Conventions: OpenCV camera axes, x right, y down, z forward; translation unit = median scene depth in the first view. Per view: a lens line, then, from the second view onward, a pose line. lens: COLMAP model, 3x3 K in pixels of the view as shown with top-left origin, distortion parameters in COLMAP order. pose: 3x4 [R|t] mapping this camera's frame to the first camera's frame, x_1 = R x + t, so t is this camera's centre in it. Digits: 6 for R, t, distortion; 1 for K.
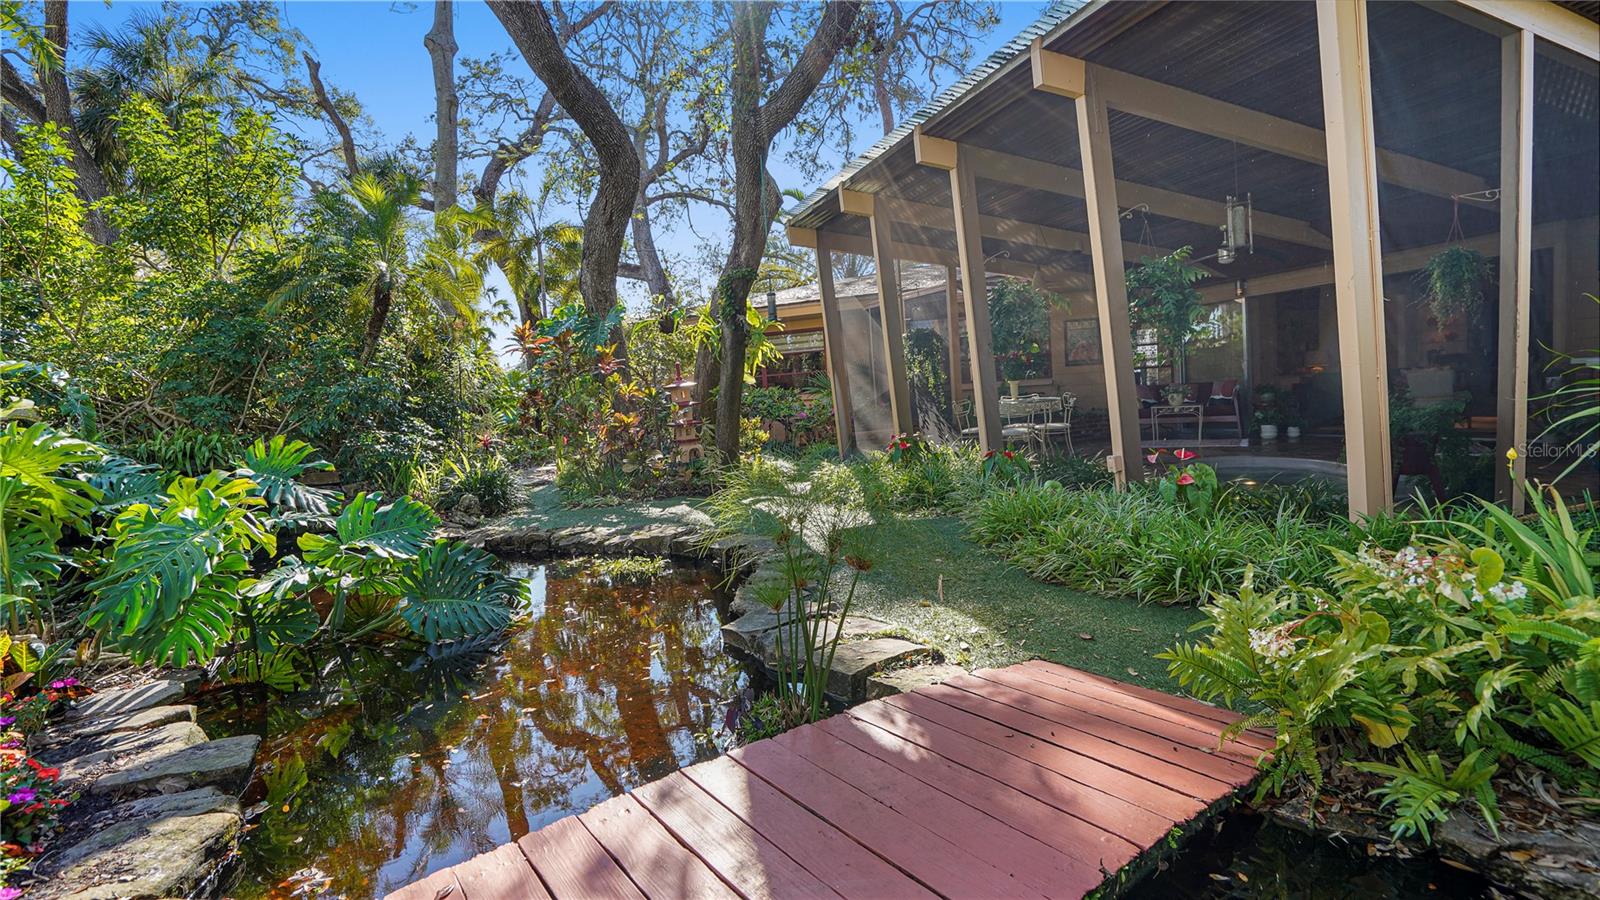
lens RADIAL K [[760.3, 0, 796.8], [0, 760.3, 454.3], [0, 0, 1]] dist [-0.038911, 0.012585]
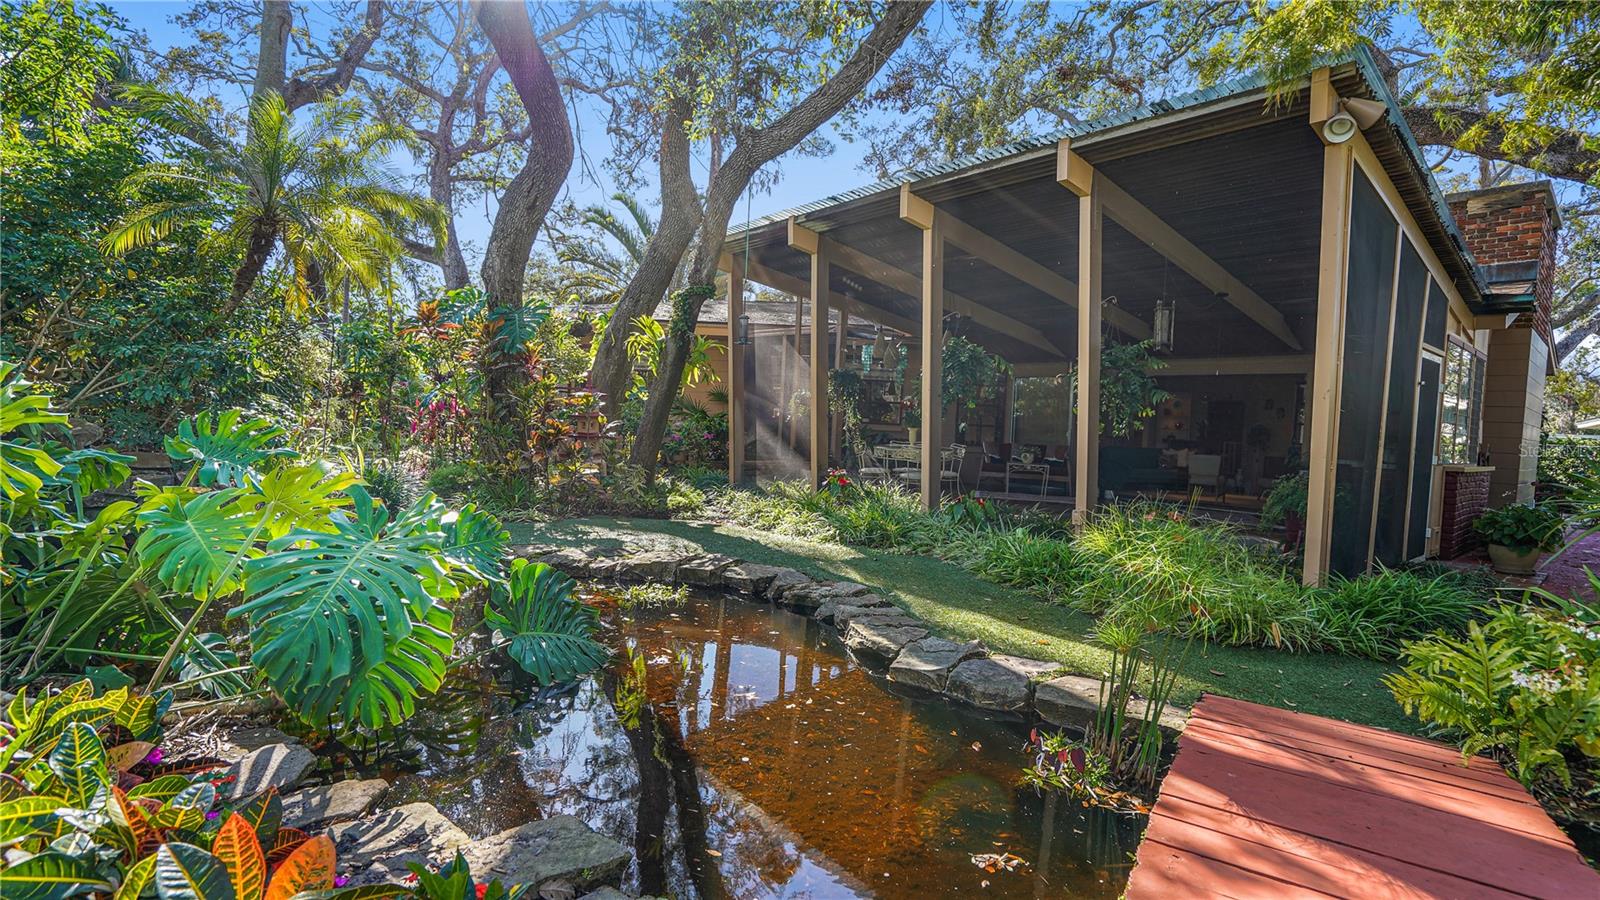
lens RADIAL K [[760.3, 0, 800.4], [0, 760.3, 449.7], [0, 0, 1]] dist [-0.038911, 0.012585]
pose [[0.933509, 0.097361, 0.345082, -0.367162], [-0.084105, 0.995035, -0.053217, 0.007342], [-0.348550, 0.020655, 0.937063, 0.074689]]
